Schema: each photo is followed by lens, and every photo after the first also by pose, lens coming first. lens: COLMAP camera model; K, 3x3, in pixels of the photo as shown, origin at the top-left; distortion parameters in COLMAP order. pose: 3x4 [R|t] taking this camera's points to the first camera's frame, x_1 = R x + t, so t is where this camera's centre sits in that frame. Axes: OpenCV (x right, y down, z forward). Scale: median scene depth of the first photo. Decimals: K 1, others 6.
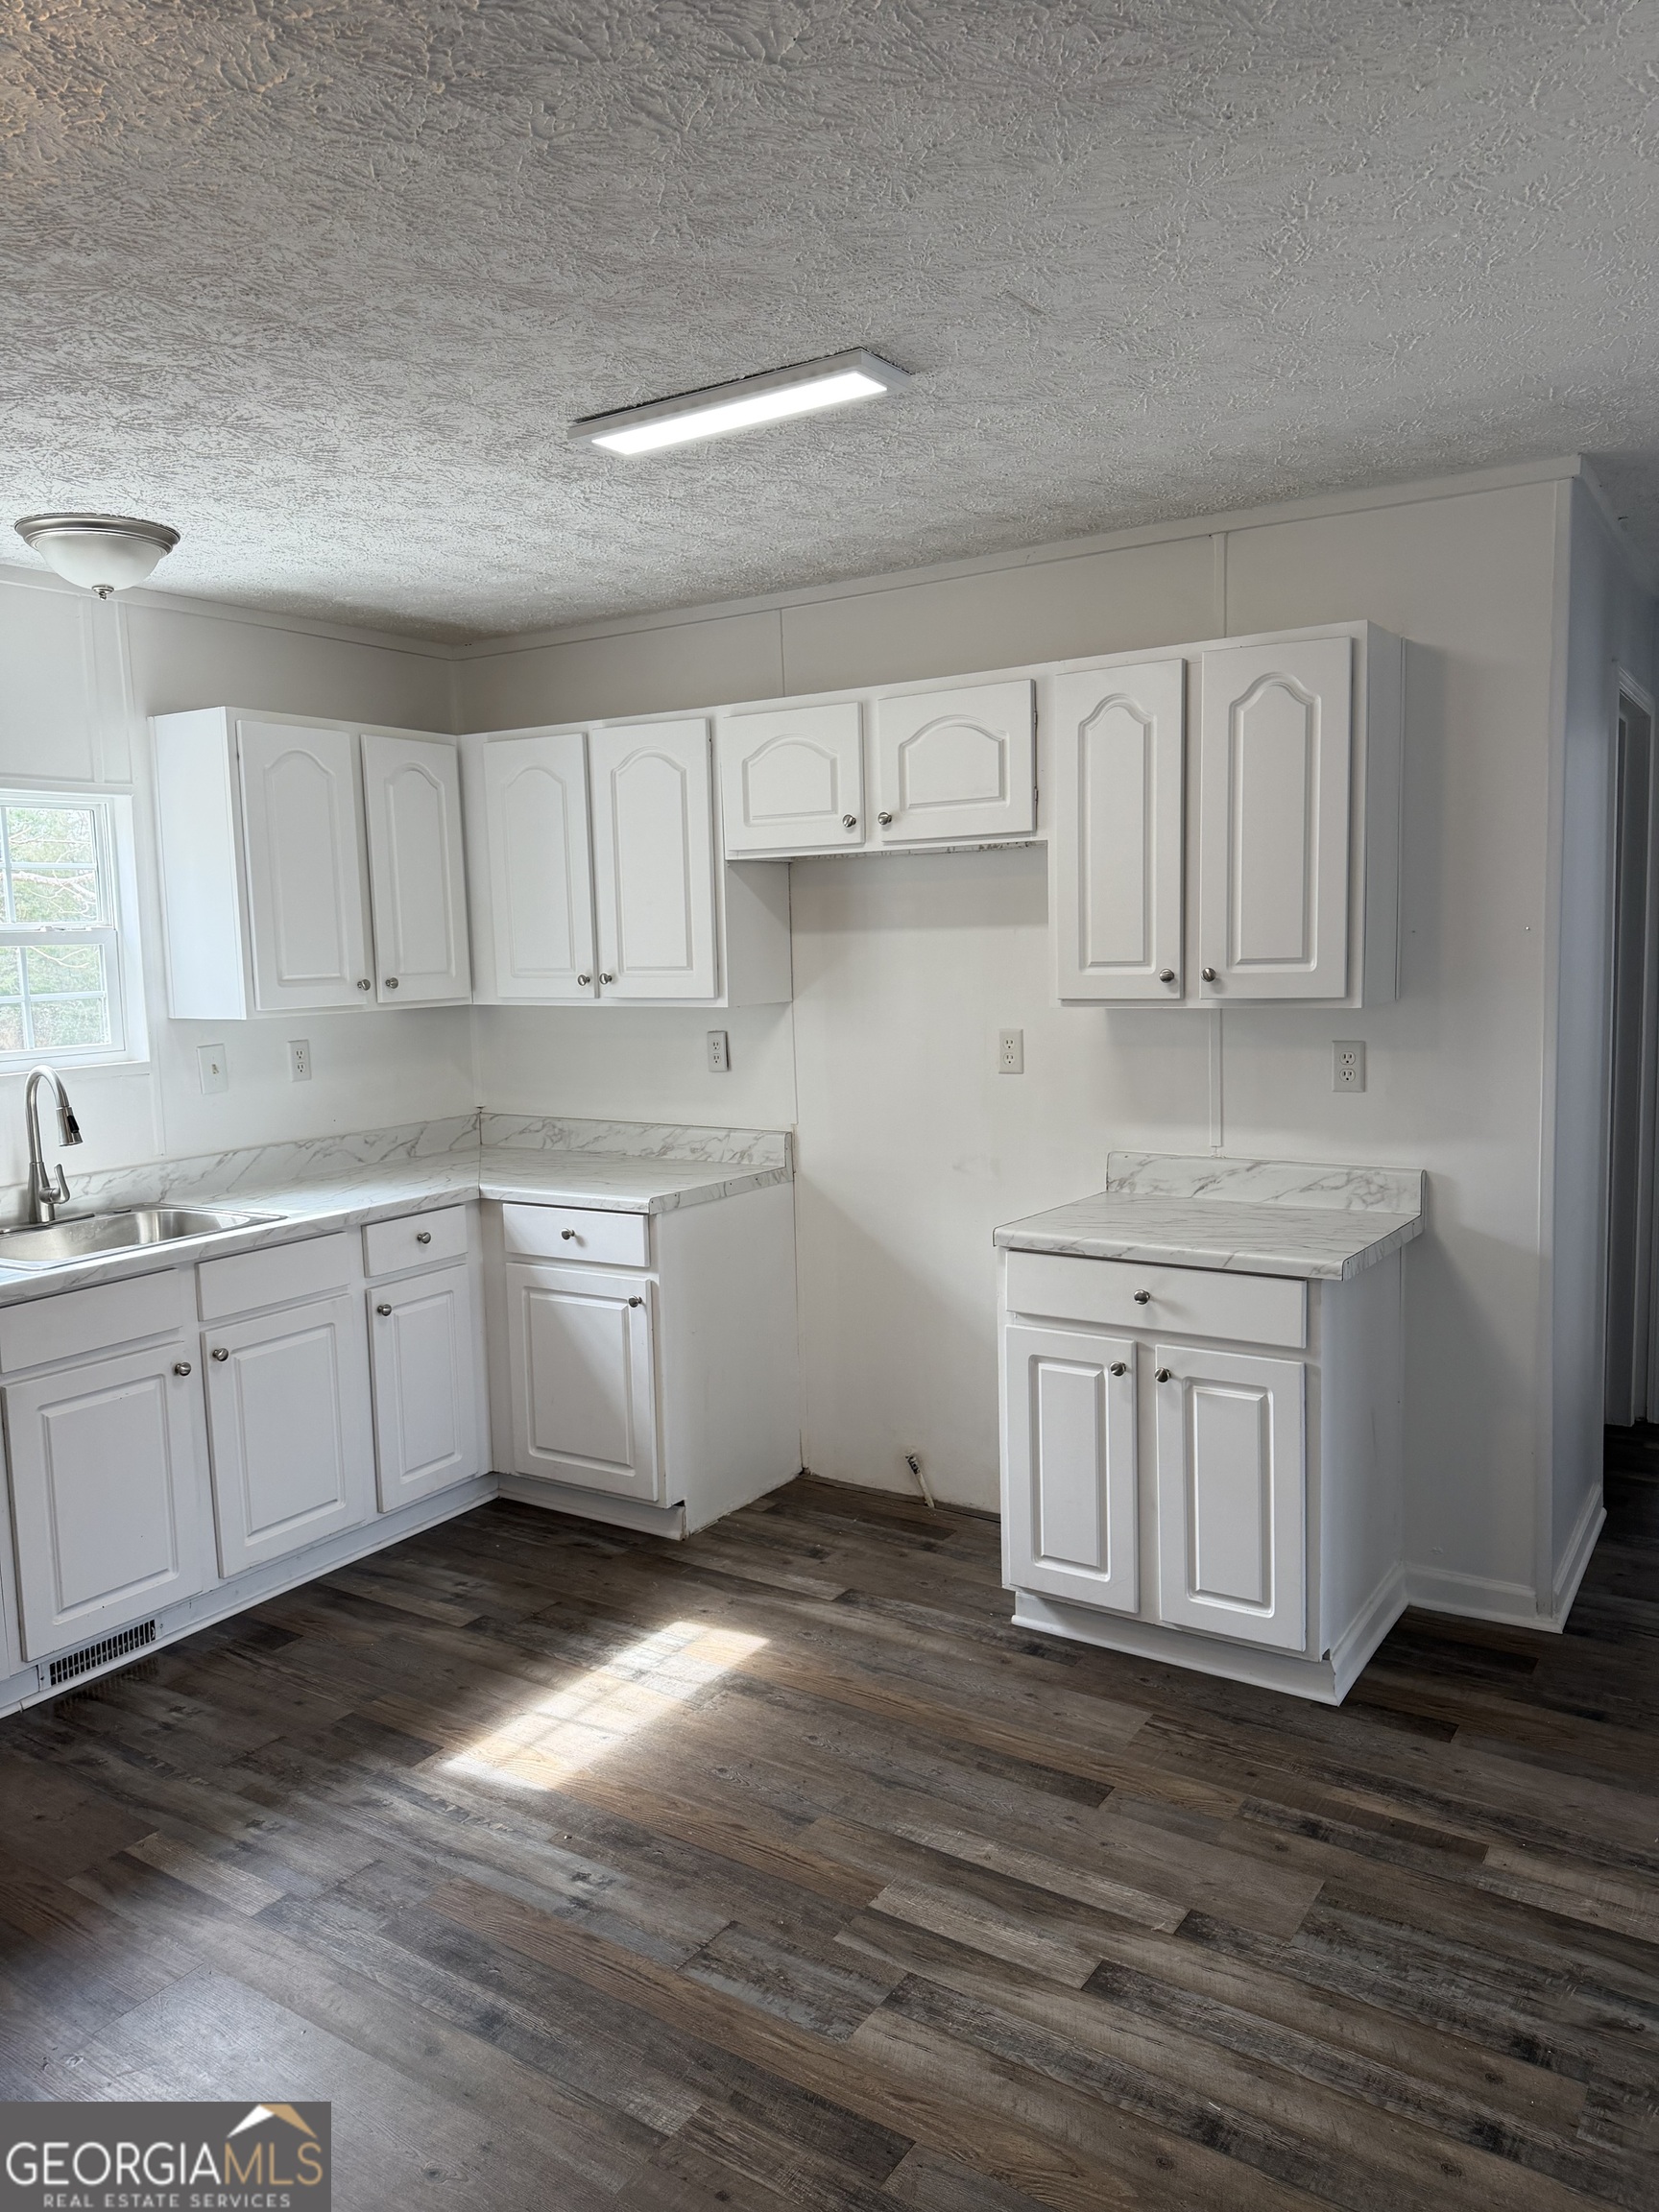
lens RADIAL K [[1557.8, 0, 828.6], [0, 1557.8, 1094.0], [0, 0, 1]] dist [0.006560, -0.006185]
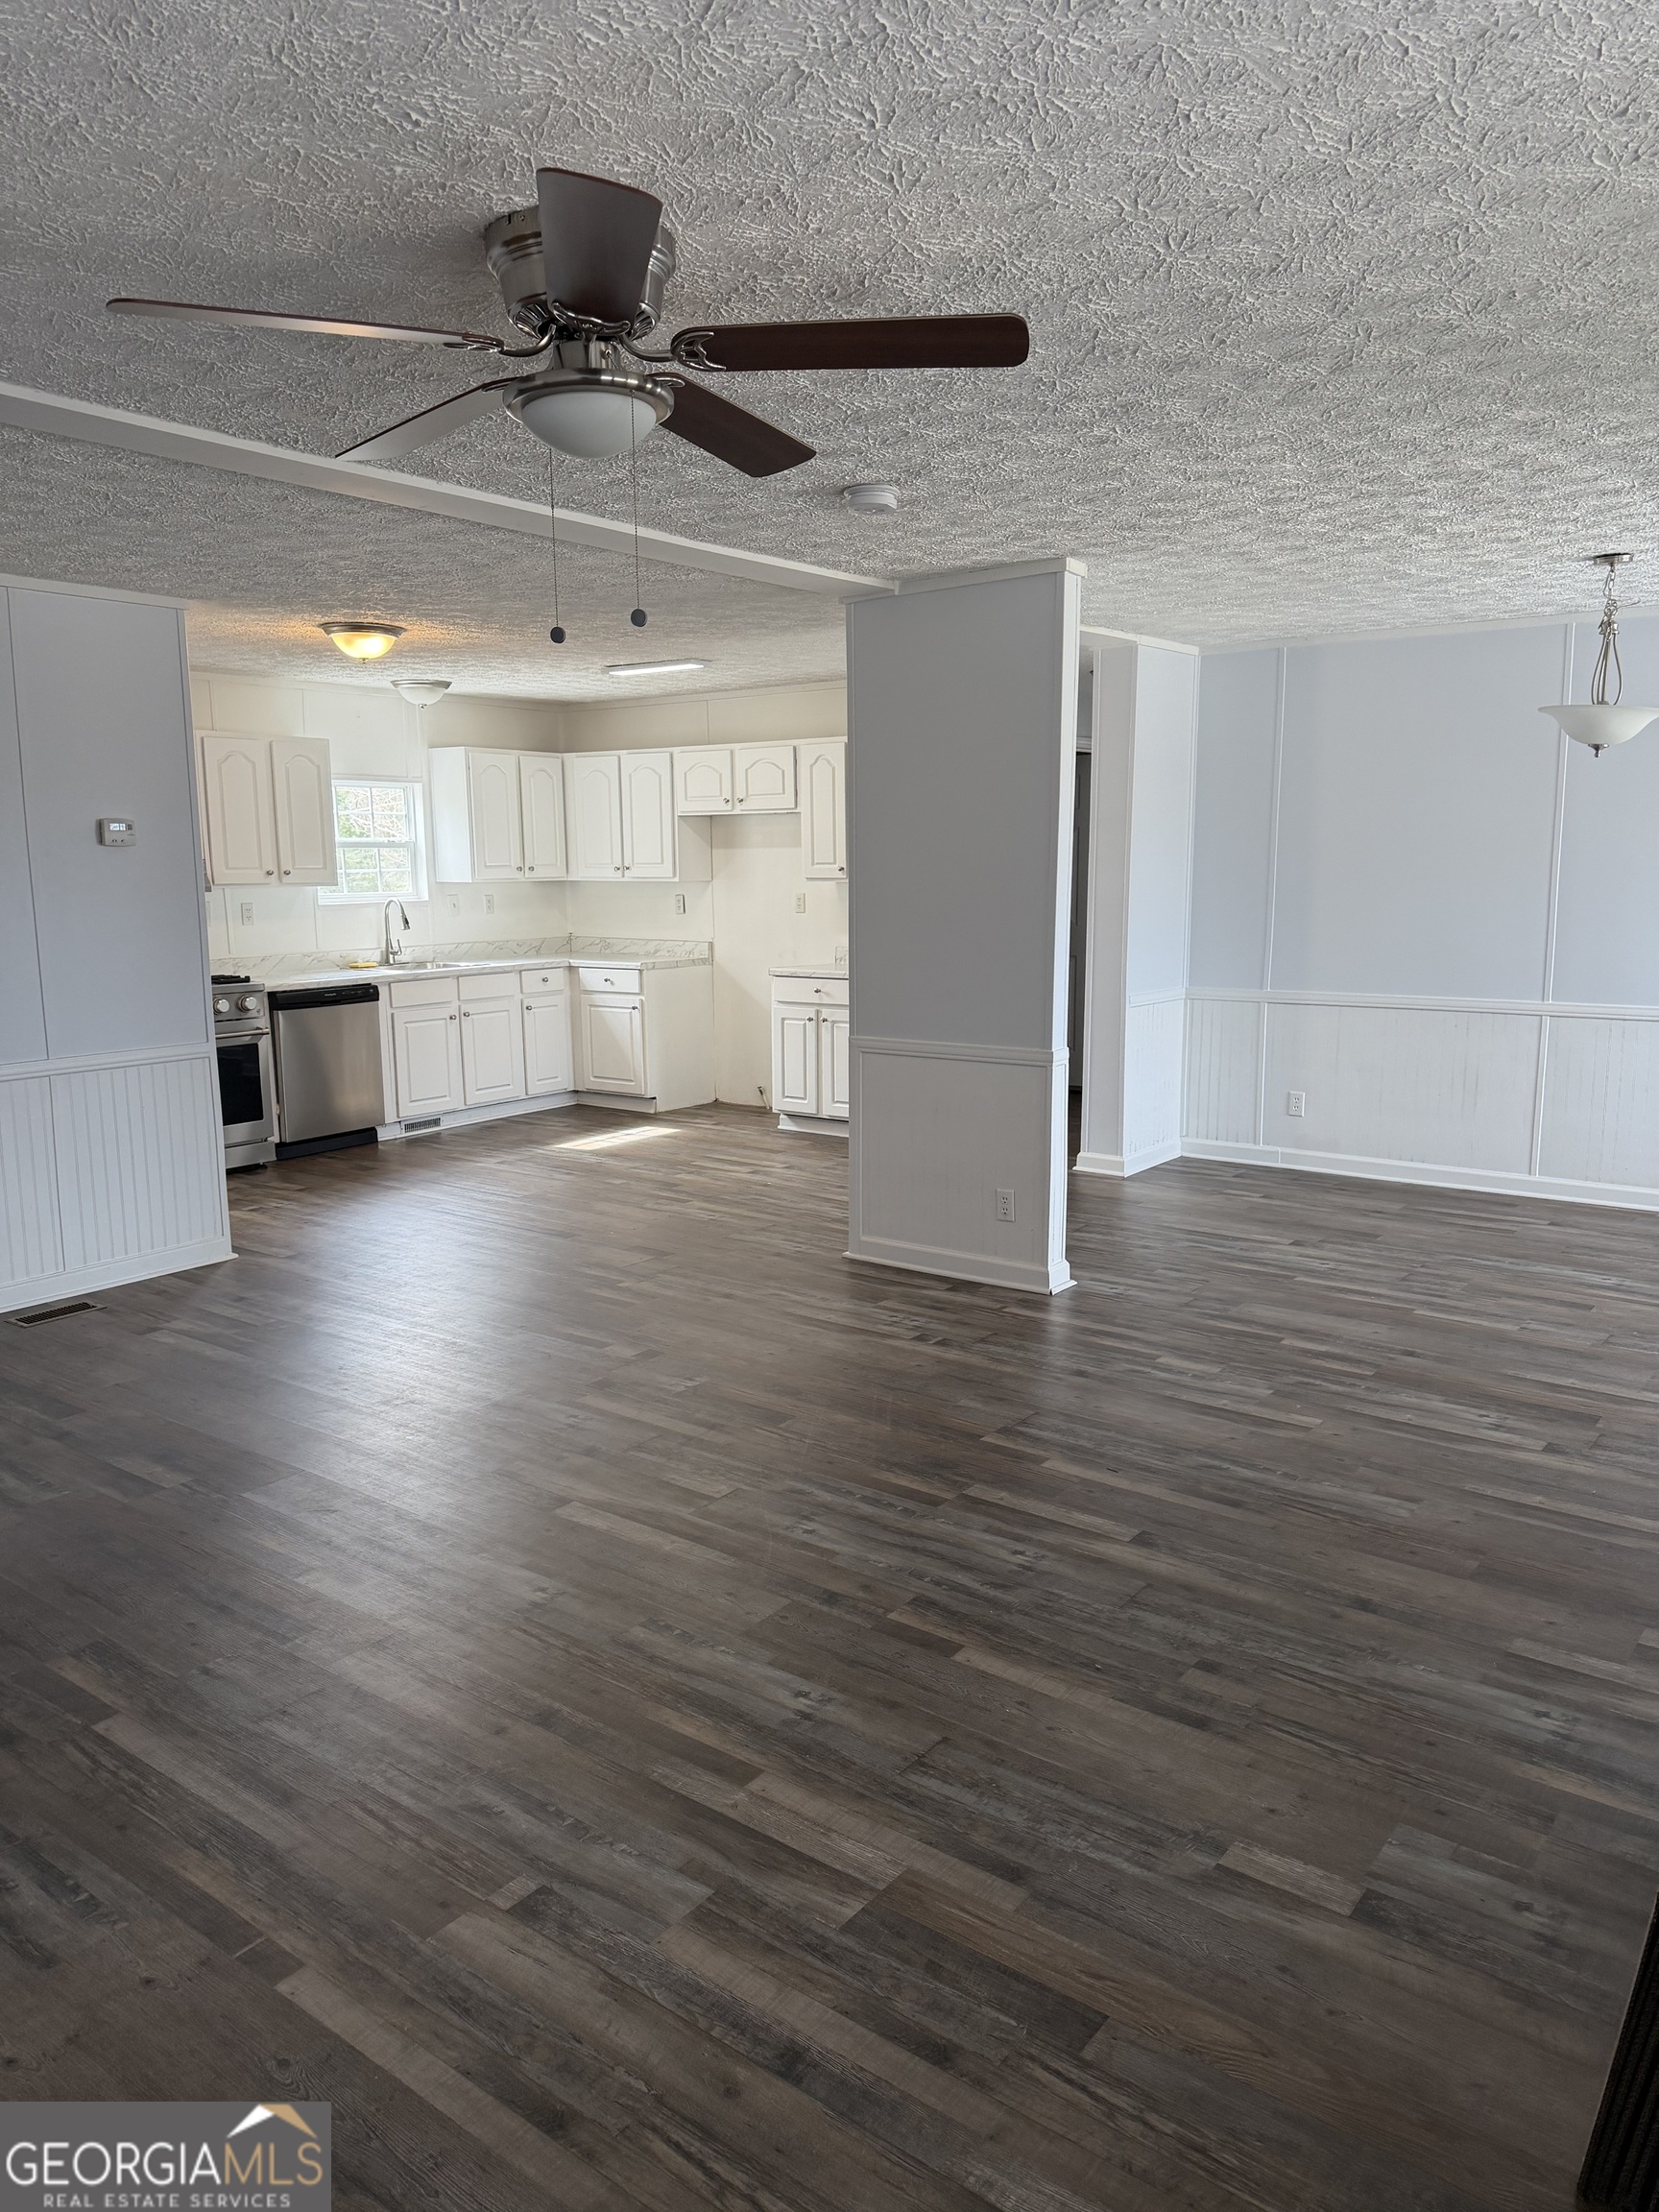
lens RADIAL K [[1504.6, 0, 807.8], [0, 1504.6, 1101.5], [0, 0, 1]] dist [0.072718, -0.112356]
pose [[0.997355, 0.026469, -0.067696, 0.312812], [-0.022568, 0.998075, 0.057767, 0.148533], [0.069095, -0.056087, 0.996032, -1.328856]]
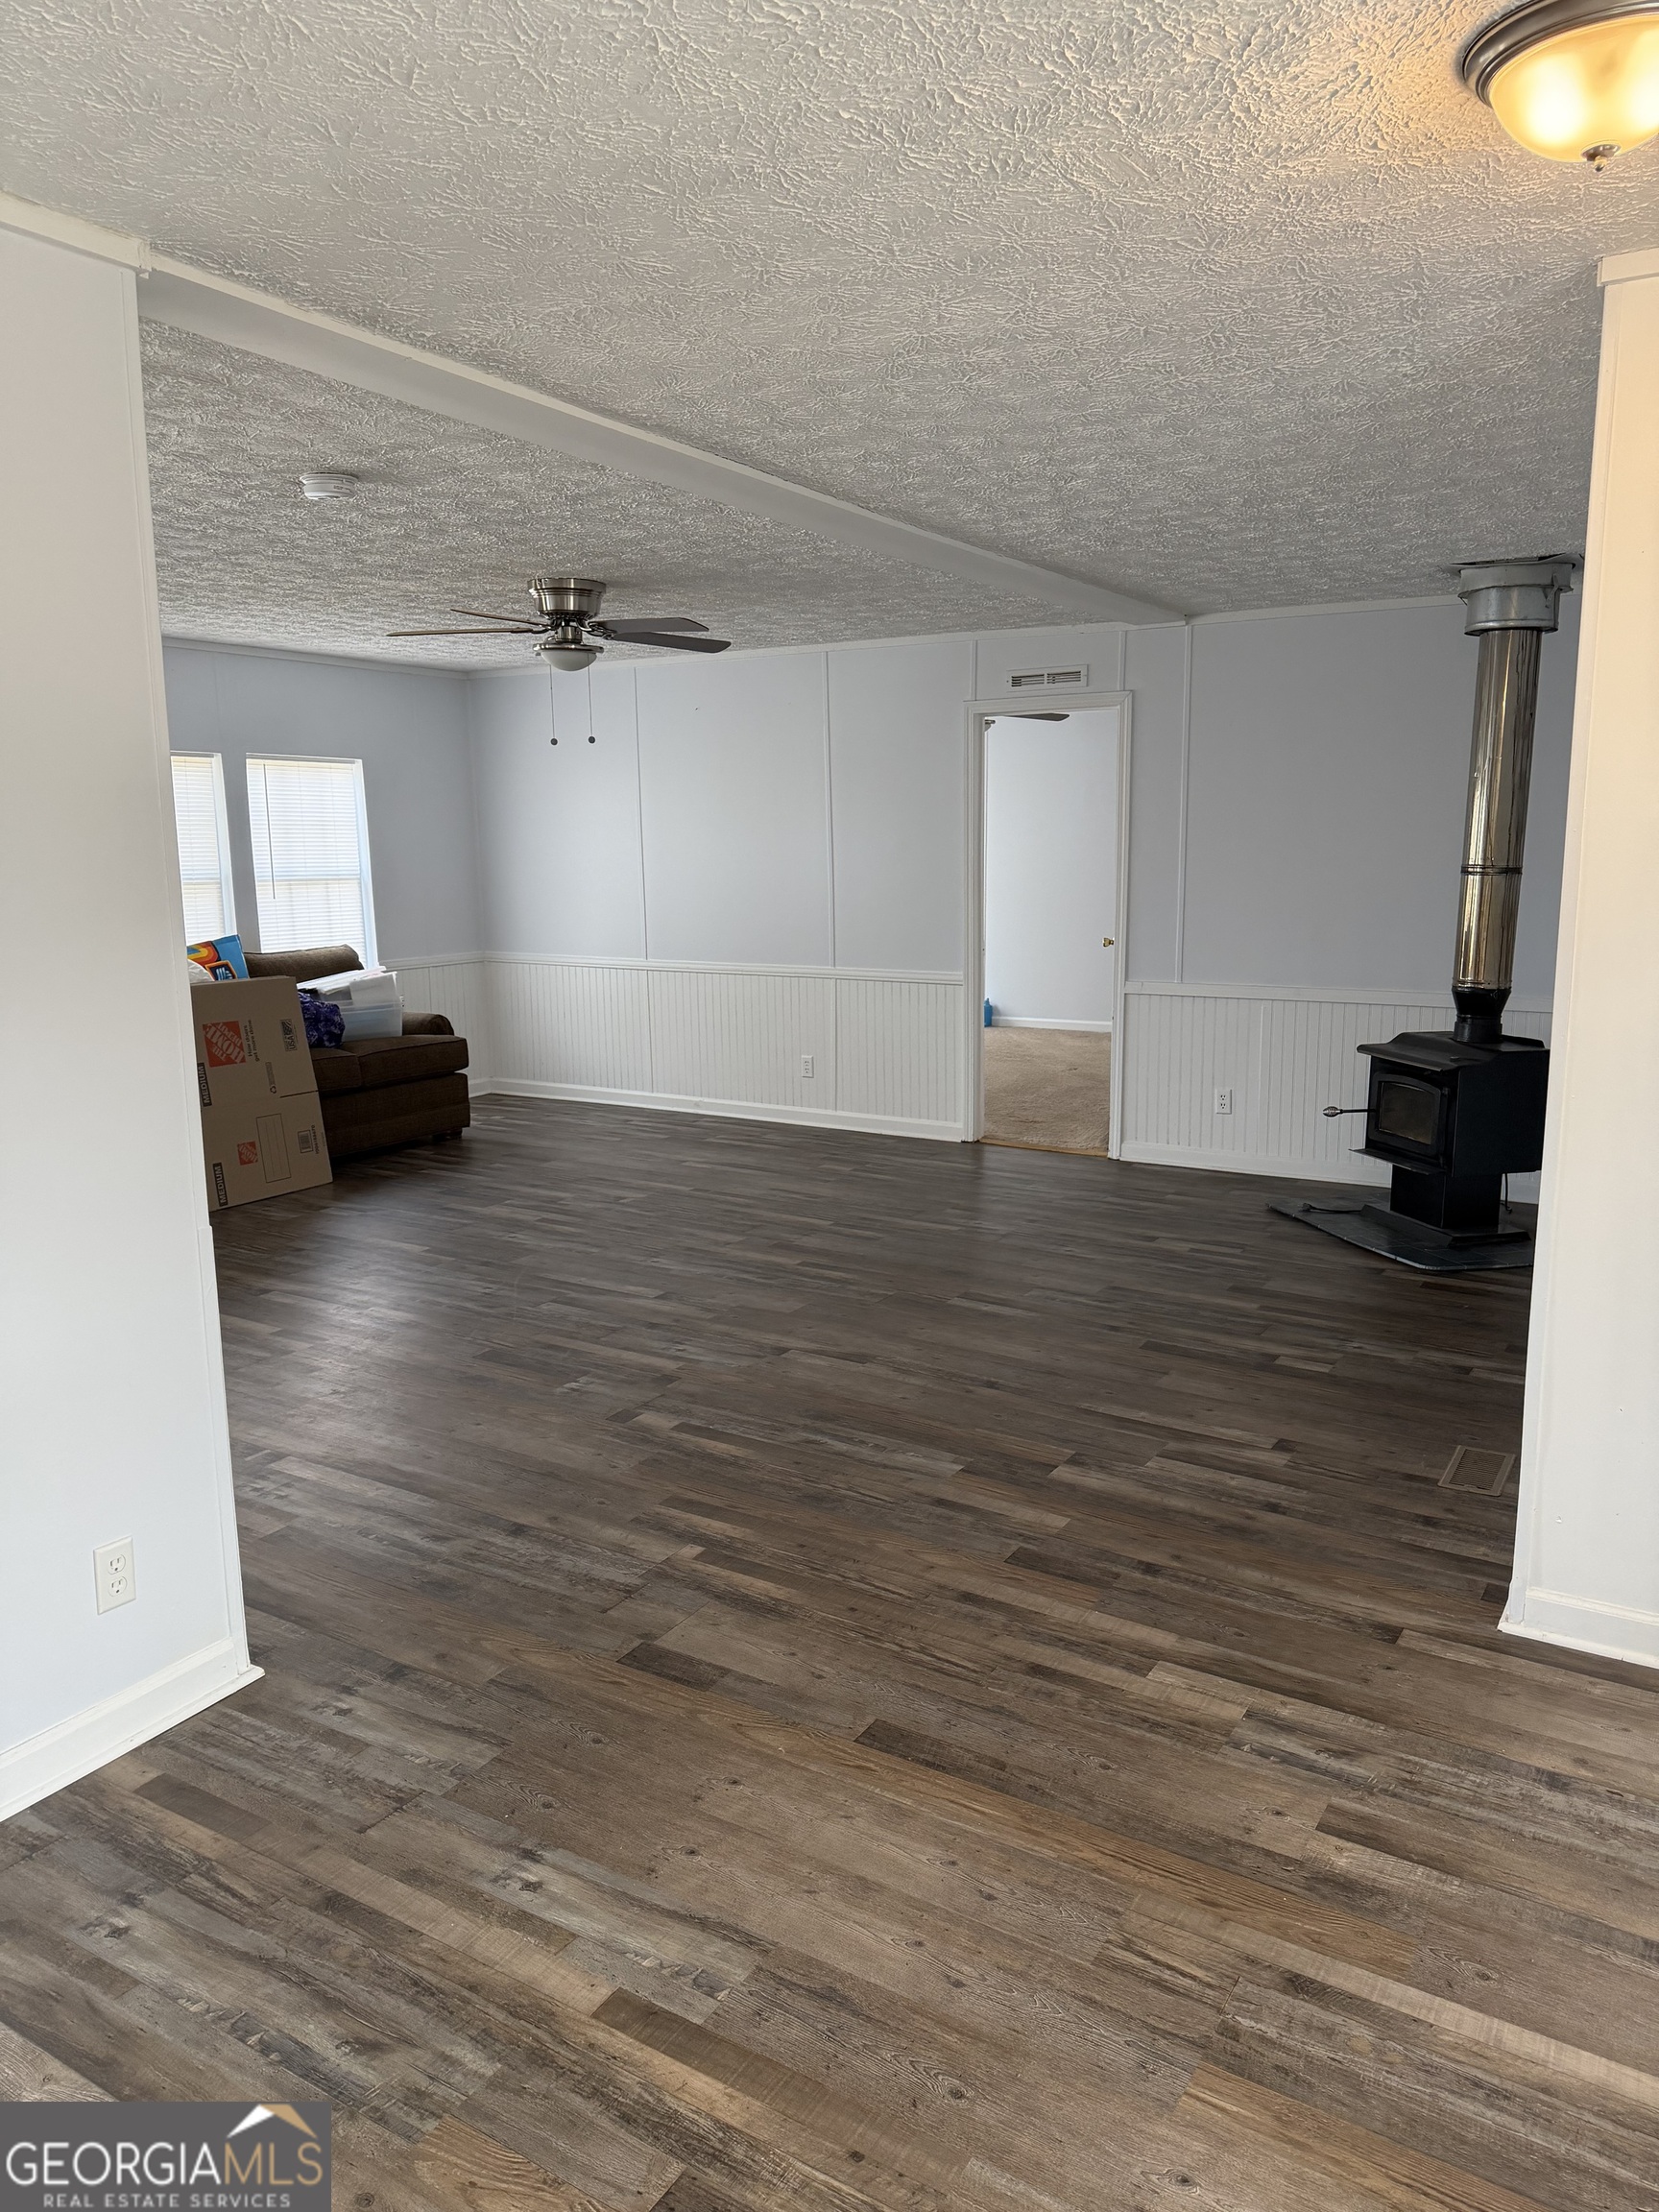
lens RADIAL K [[1522.9, 0, 829.5], [0, 1522.9, 1106.0], [0, 0, 1]] dist [-0.040542, 0.000514]
pose [[-0.999164, 0.032916, -0.024229, -0.034267], [0.024922, 0.960506, 0.277141, -0.081769], [0.032394, 0.276306, -0.960524, 0.931885]]
